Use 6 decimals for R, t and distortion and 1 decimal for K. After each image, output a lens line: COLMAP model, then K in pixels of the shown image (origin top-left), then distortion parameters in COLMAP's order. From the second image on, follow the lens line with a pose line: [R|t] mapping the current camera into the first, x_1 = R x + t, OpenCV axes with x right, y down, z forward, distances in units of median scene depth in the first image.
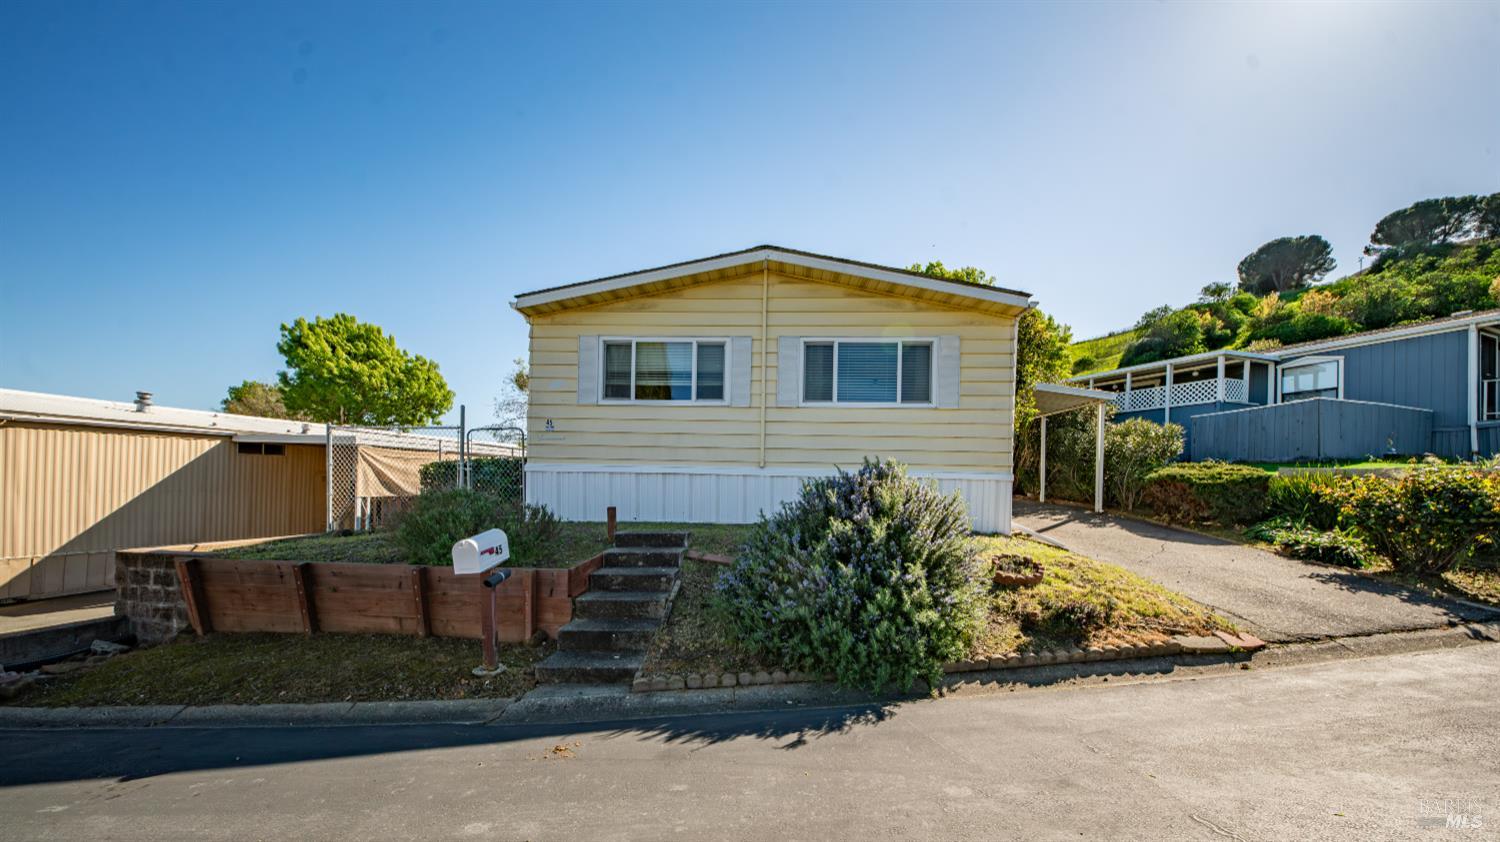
lens RADIAL K [[520.0, 0, 757.3], [0, 520.0, 474.5], [0, 0, 1]] dist [-0.000530, -0.000210]
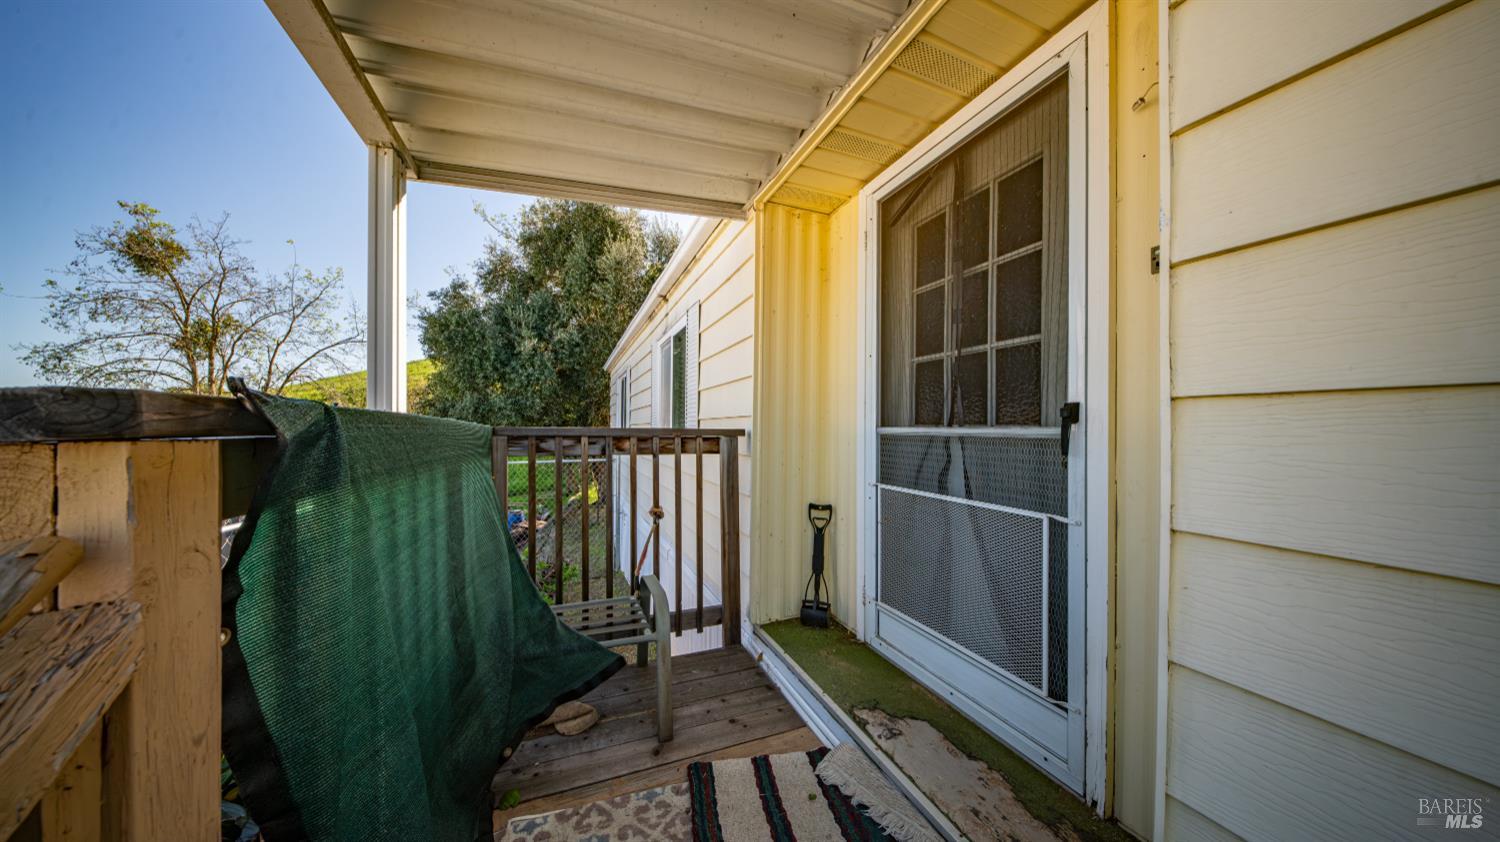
lens RADIAL K [[443.5, 0, 750.0], [0, 443.5, 421.0], [0, 0, 1]] dist [0.001632, 0.000045]
pose [[0.907937, 0.002588, 0.419099, -0.531875], [-0.005181, 0.999974, 0.005048, -0.146314], [-0.419075, -0.006755, 0.907927, 1.625944]]
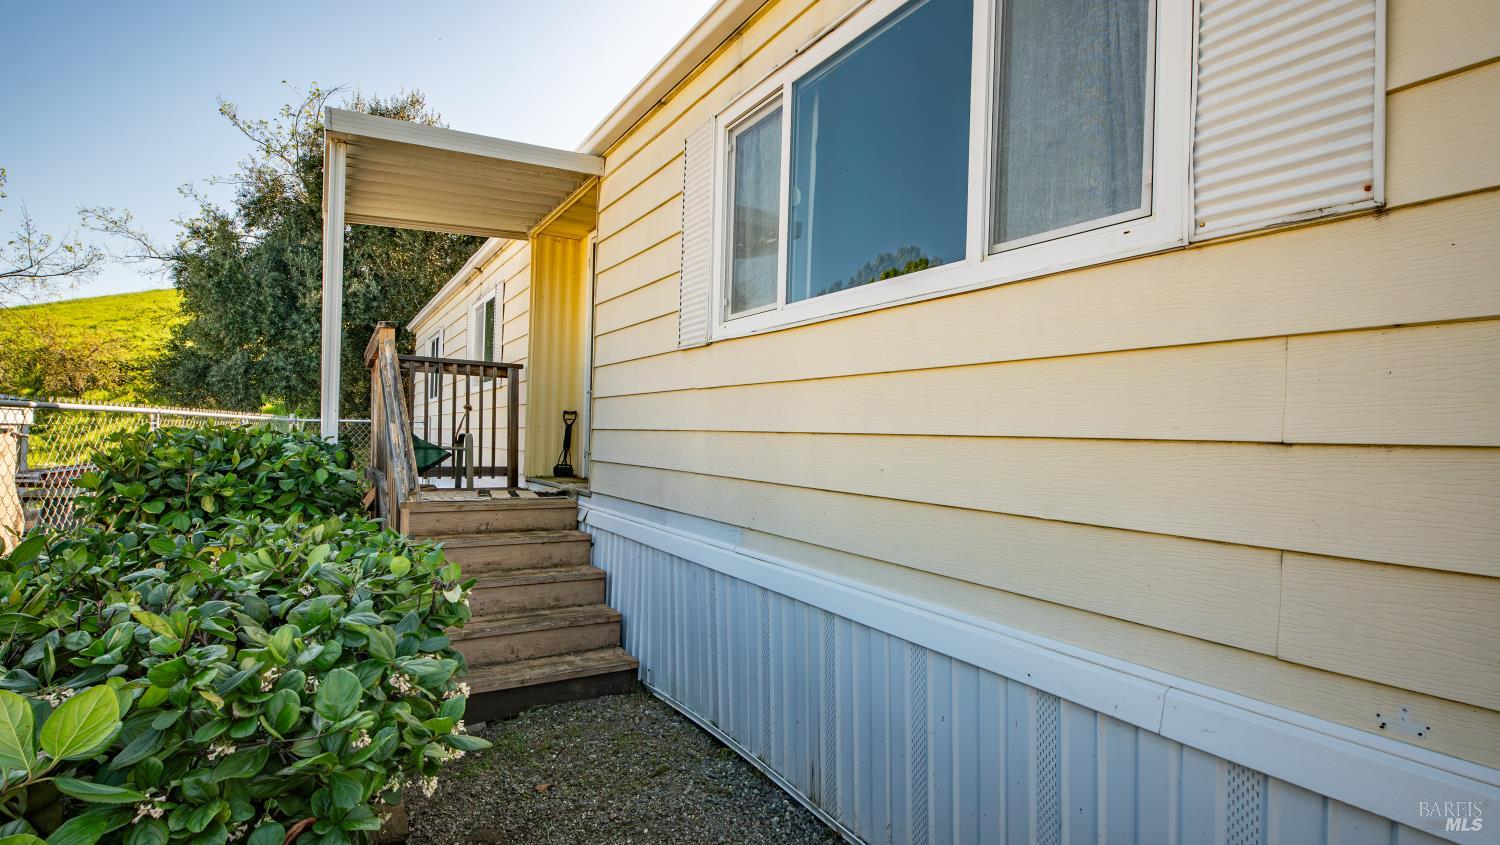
lens RADIAL K [[676.0, 0, 750.0], [0, 676.0, 422.5], [0, 0, 1]] dist [0.002529, -0.000016]
pose [[0.818505, 0.018638, 0.574197, -0.638236], [-0.024341, 0.999701, 0.002247, -0.083122], [-0.573983, -0.015816, 0.818714, 1.129358]]
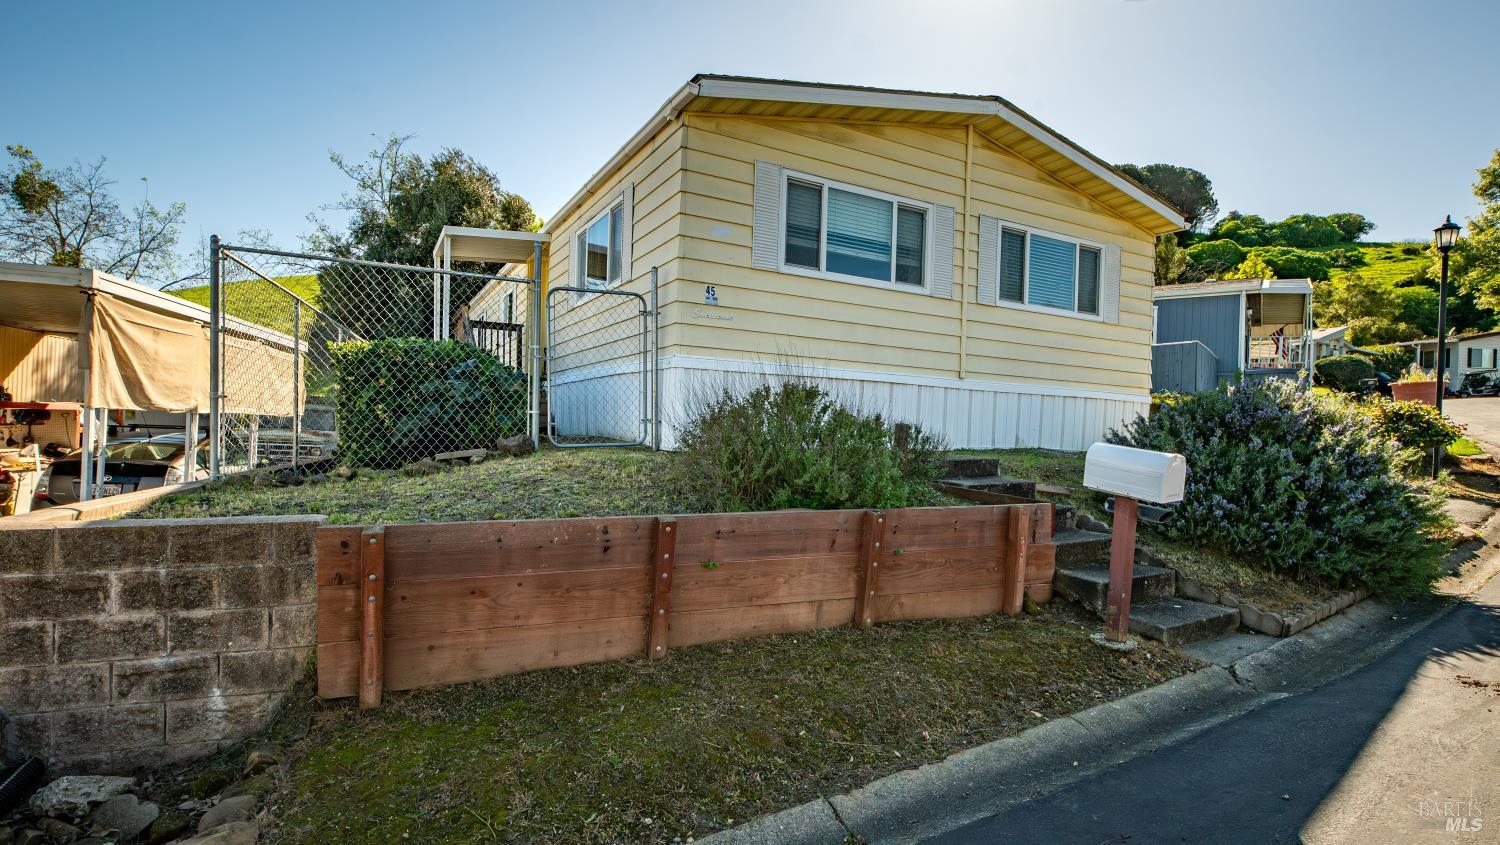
lens RADIAL K [[699.6, 0, 750.0], [0, 699.6, 422.5], [0, 0, 1]] dist [0.006106, 0.000246]
pose [[0.854885, 0.012562, 0.518666, -0.798486], [-0.024600, 0.999564, 0.016338, 0.043388], [-0.518234, -0.026726, 0.854821, 0.254541]]
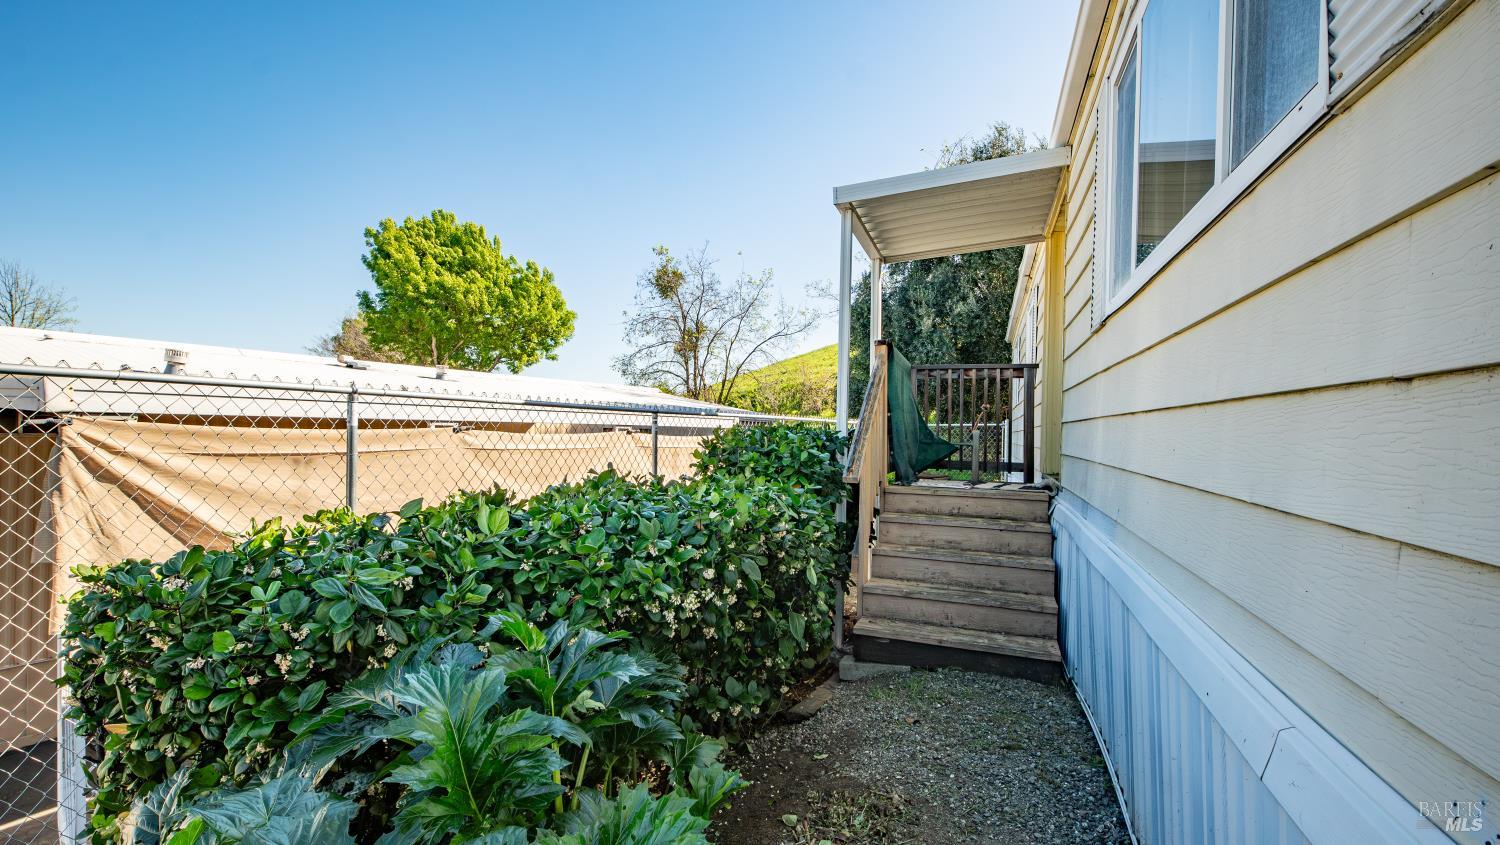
lens RADIAL K [[676.0, 0, 750.0], [0, 676.0, 422.5], [0, 0, 1]] dist [0.002529, -0.000016]
pose [[0.957705, 0.003555, -0.287731, -0.508046], [-0.003089, 0.999993, 0.002074, -0.073674], [0.287736, -0.001097, 0.957709, 1.059394]]
